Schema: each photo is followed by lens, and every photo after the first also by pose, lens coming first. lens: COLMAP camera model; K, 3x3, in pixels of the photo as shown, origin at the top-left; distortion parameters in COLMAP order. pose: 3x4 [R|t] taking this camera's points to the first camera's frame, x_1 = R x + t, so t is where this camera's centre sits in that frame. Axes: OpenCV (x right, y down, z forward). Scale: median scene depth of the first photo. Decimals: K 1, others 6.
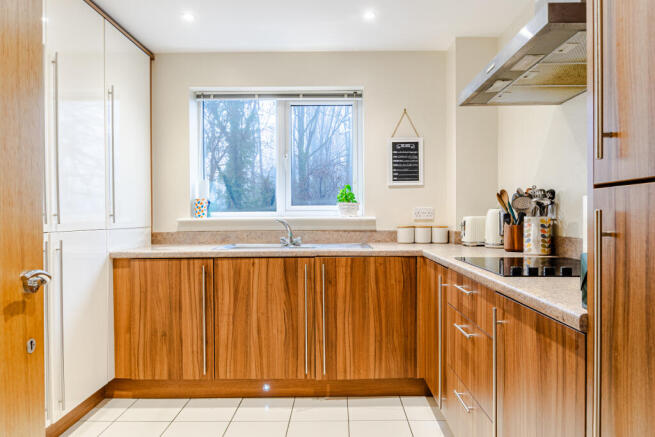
lens RADIAL K [[424.1, 0, 327.7], [0, 424.1, 217.4], [0, 0, 1]] dist [-0.010598, 0.001551]
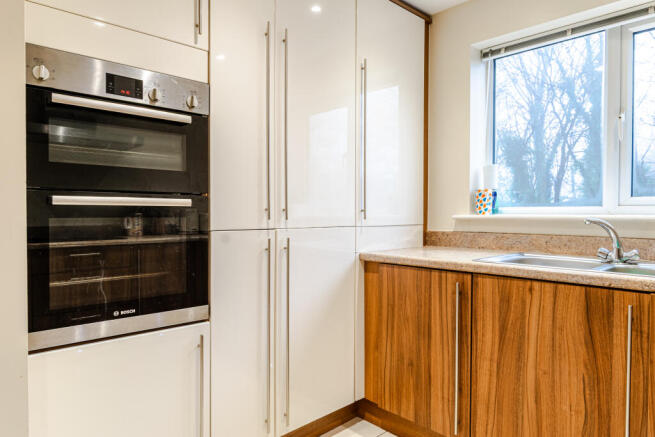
lens RADIAL K [[424.1, 0, 328.5], [0, 424.1, 218.4], [0, 0, 1]] dist [-0.010598, 0.001551]
pose [[0.702497, 0.020664, -0.711387, 0.056378], [-0.010441, 0.999770, 0.018730, -0.004279], [0.711610, -0.005730, 0.702551, 0.343878]]
